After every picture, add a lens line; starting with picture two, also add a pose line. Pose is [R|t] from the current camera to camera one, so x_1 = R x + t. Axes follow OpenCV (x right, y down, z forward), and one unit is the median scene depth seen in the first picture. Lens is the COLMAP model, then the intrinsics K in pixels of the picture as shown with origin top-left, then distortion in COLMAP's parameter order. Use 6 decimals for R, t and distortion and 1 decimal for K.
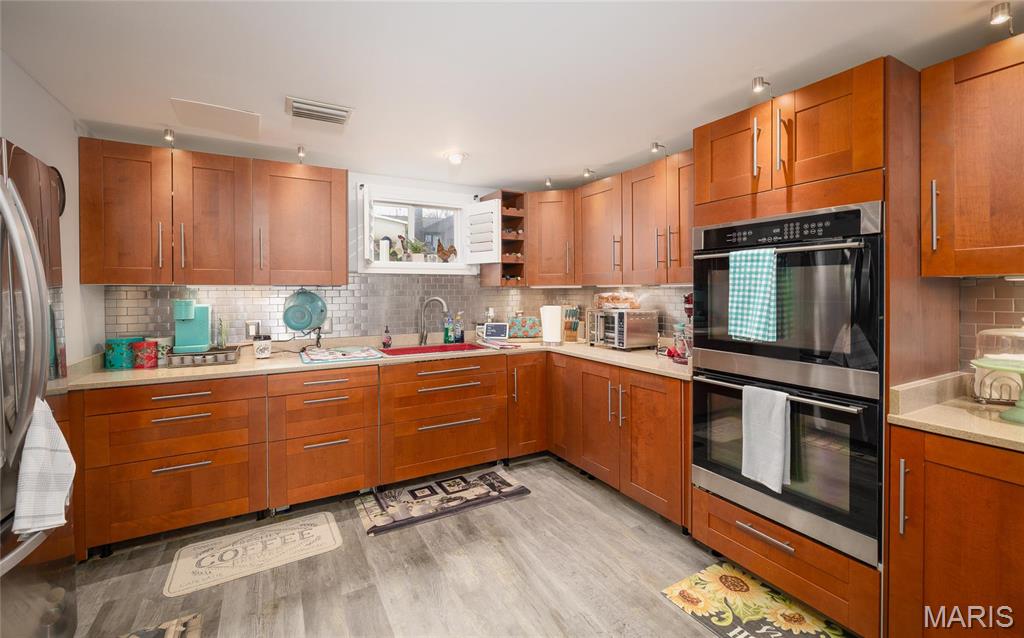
lens RADIAL K [[433.6, 0, 512.1], [0, 433.6, 294.1], [0, 0, 1]] dist [0.000192, 0.000047]
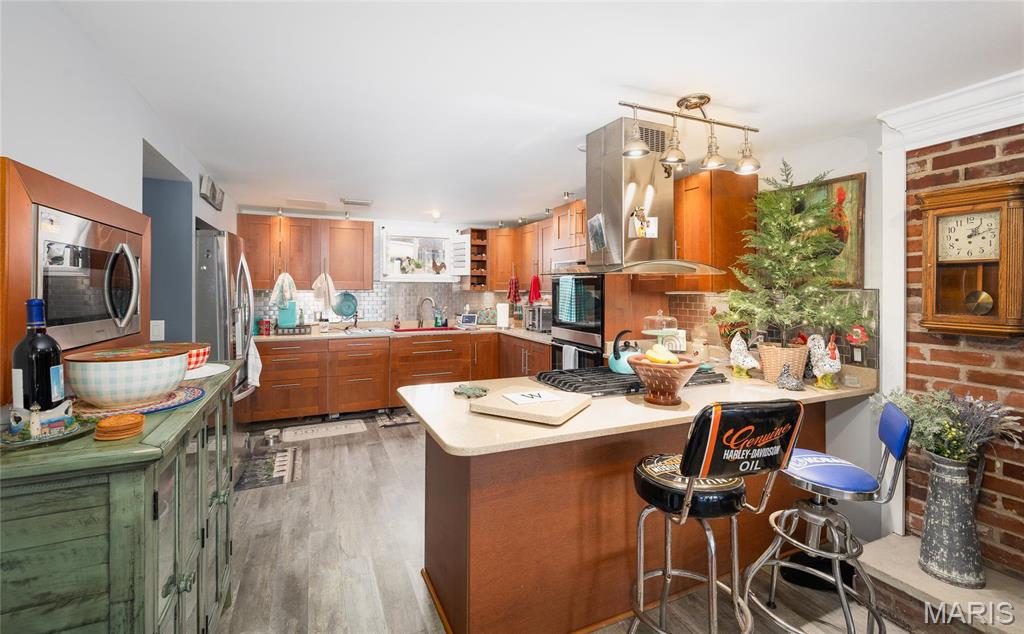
lens RADIAL K [[439.6, 0, 510.6], [0, 439.6, 289.4], [0, 0, 1]] dist [-0.000141, -0.000008]
pose [[0.996542, 0.007910, -0.082713, 0.276851], [-0.008305, 0.999956, -0.004436, -0.018278], [0.082675, 0.005107, 0.996564, -0.616239]]
